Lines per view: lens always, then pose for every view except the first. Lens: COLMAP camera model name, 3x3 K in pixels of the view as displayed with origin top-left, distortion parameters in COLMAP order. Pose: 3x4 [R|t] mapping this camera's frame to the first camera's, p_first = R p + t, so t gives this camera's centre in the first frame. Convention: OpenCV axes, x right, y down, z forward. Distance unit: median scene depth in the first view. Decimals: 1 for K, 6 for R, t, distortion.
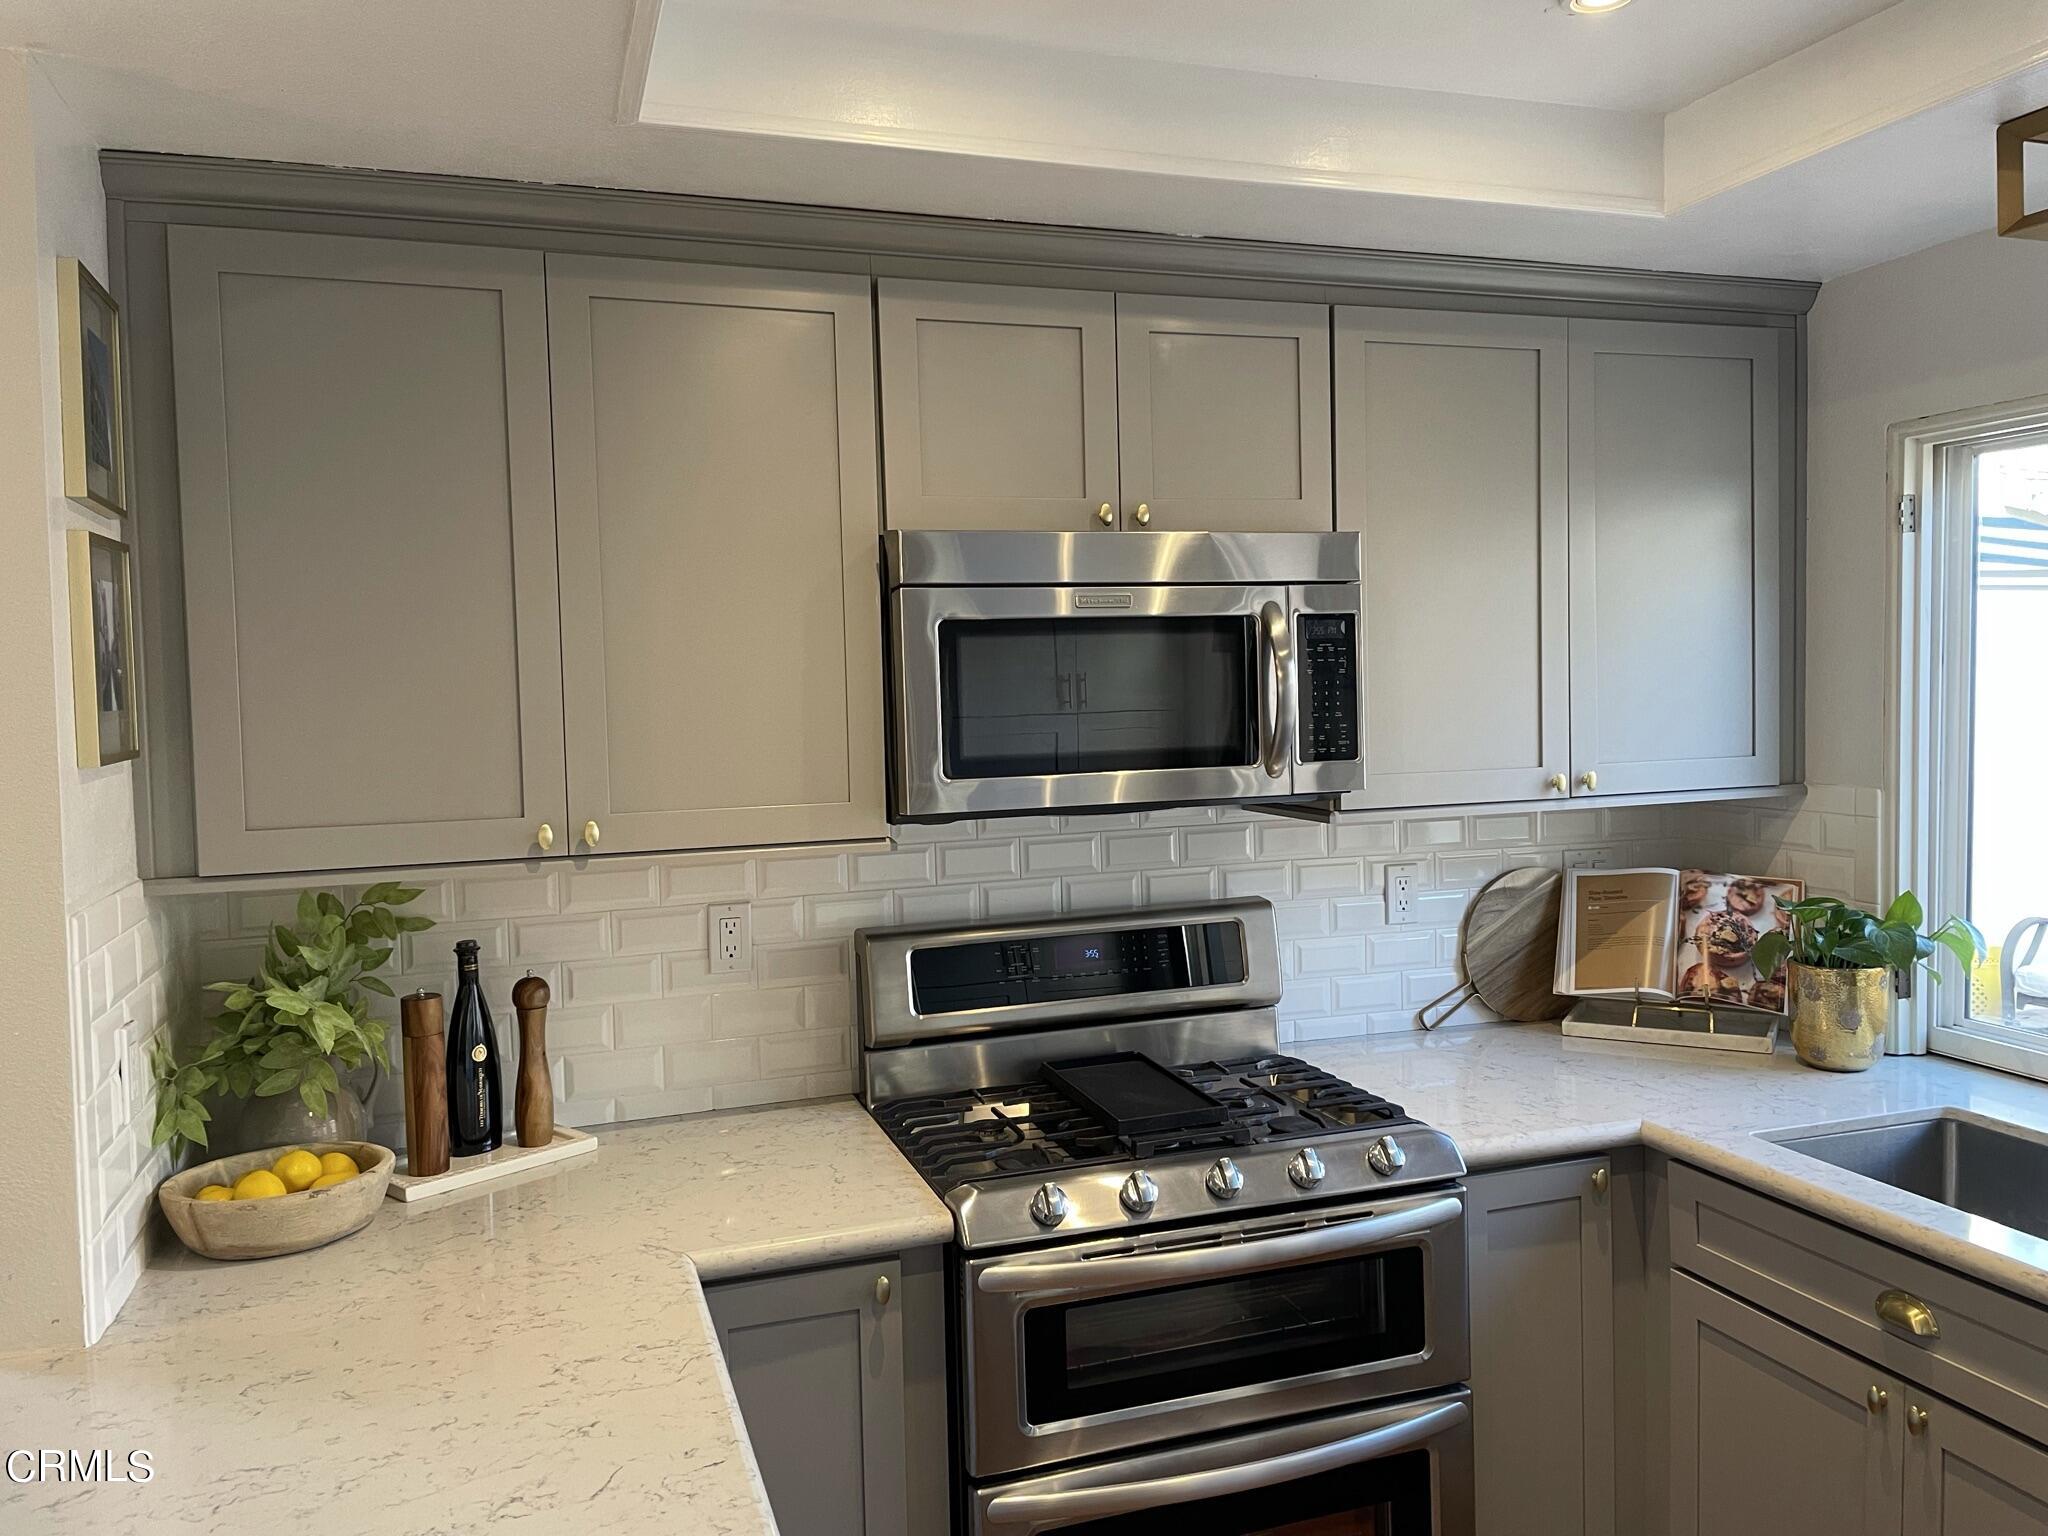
lens RADIAL K [[1562.6, 0, 1033.6], [0, 1562.6, 744.1], [0, 0, 1]] dist [0.085482, -0.117806]
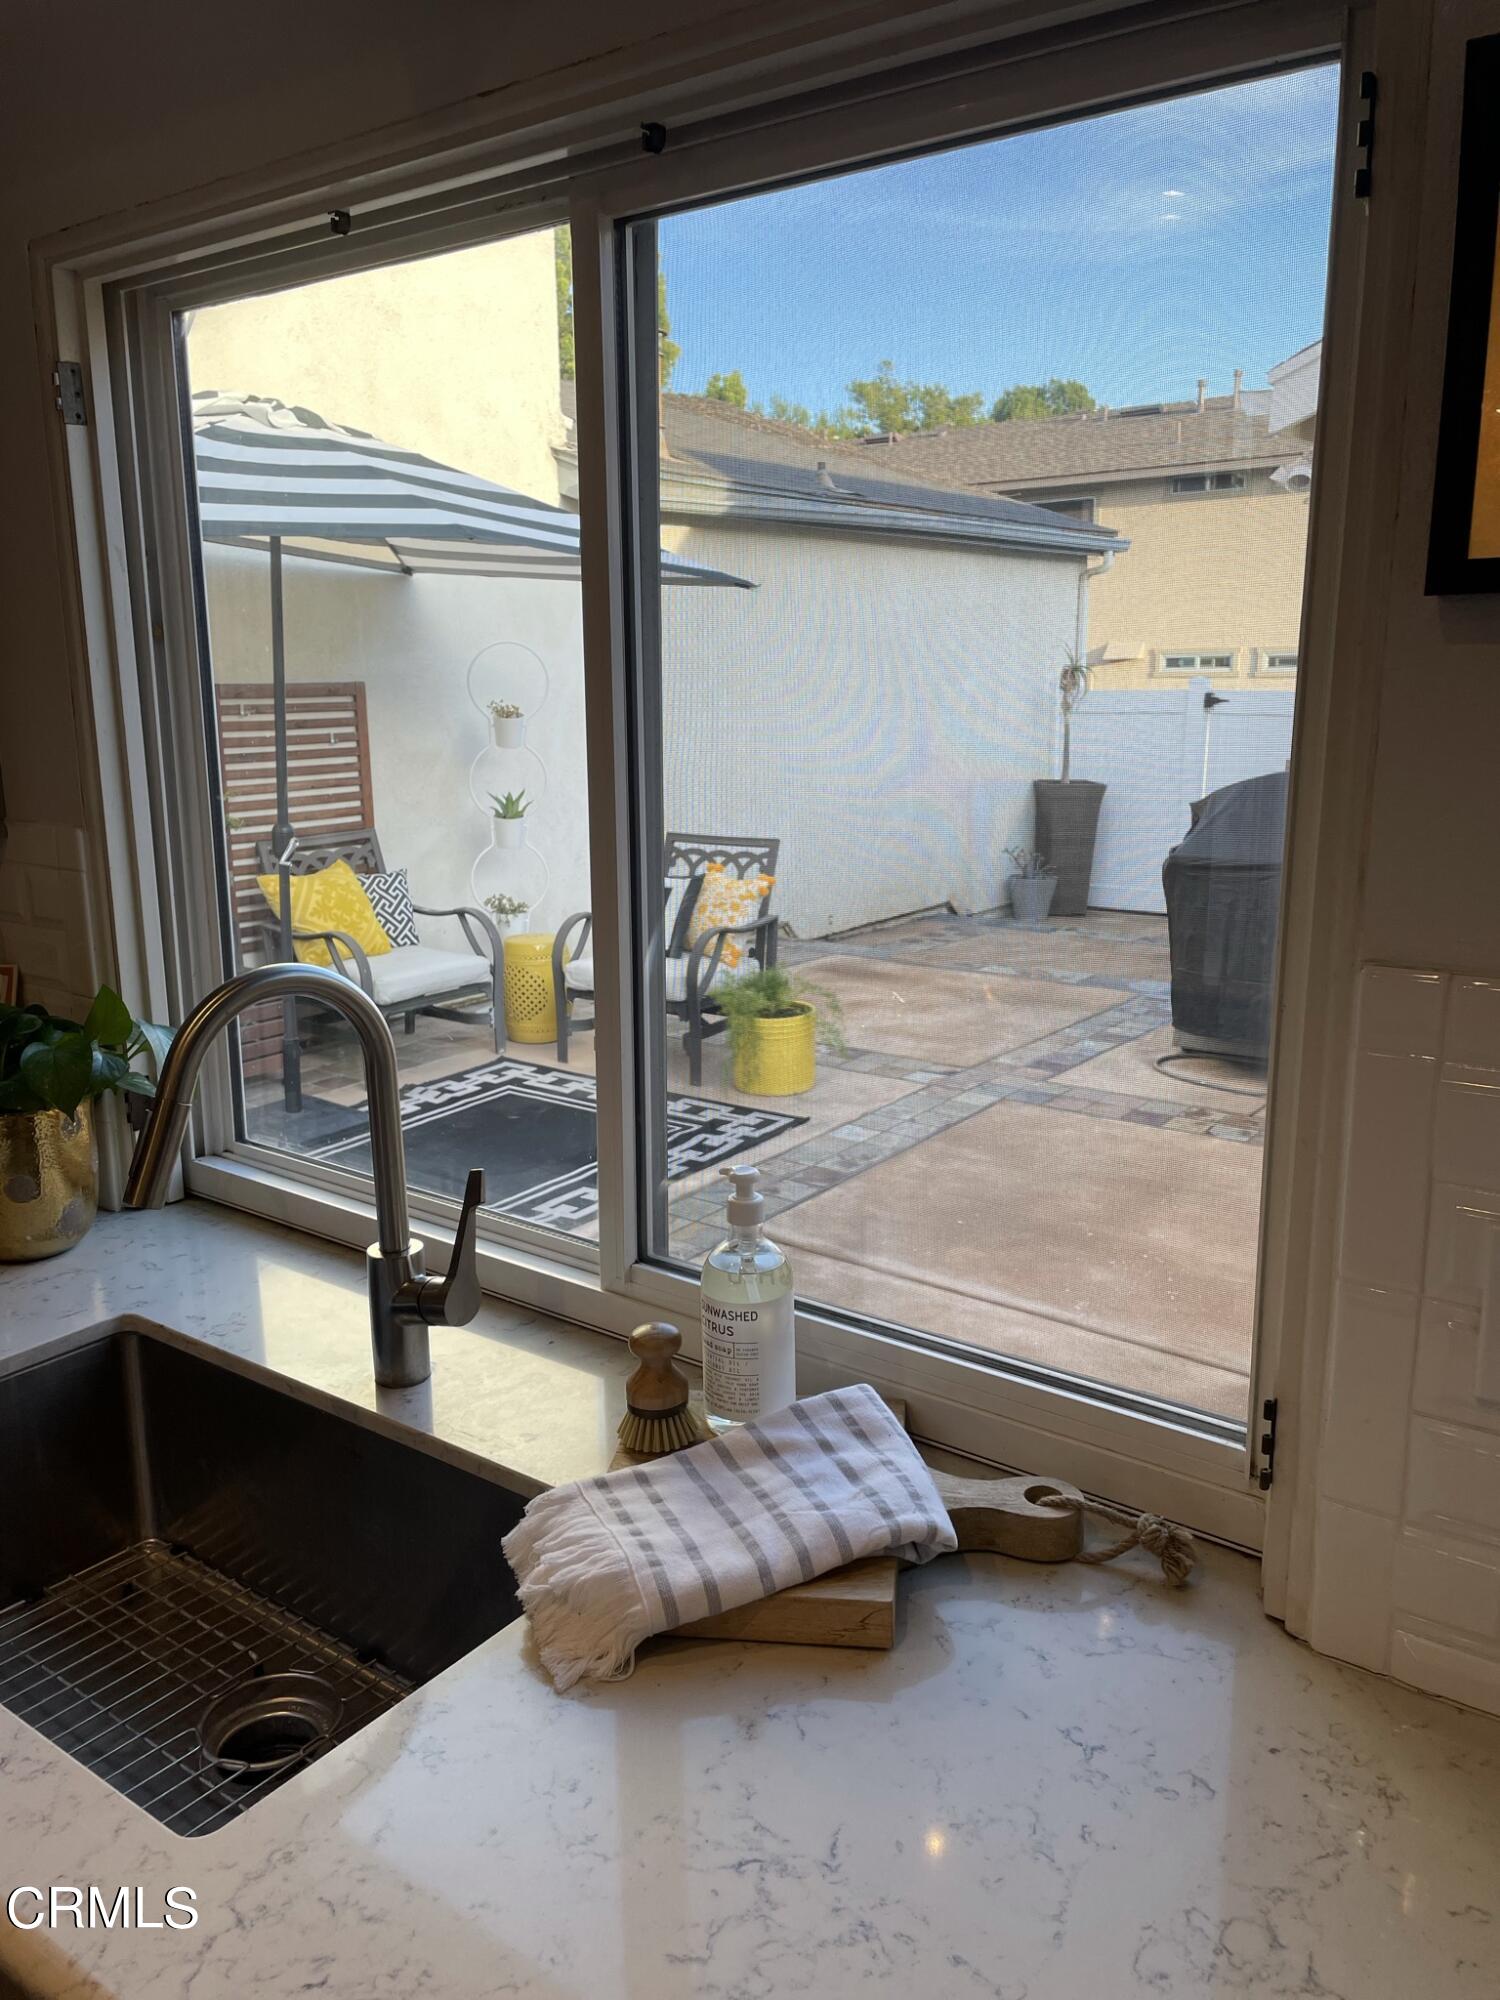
lens RADIAL K [[1520.1, 0, 750.0], [0, 1520.1, 1000.0], [0, 0, 1]] dist [0.113743, -0.135500]
pose [[0.824828, -0.110498, 0.554481, 0.403567], [0.015735, 0.984822, 0.172851, -0.009179], [-0.565164, -0.133847, 0.814048, 0.306529]]
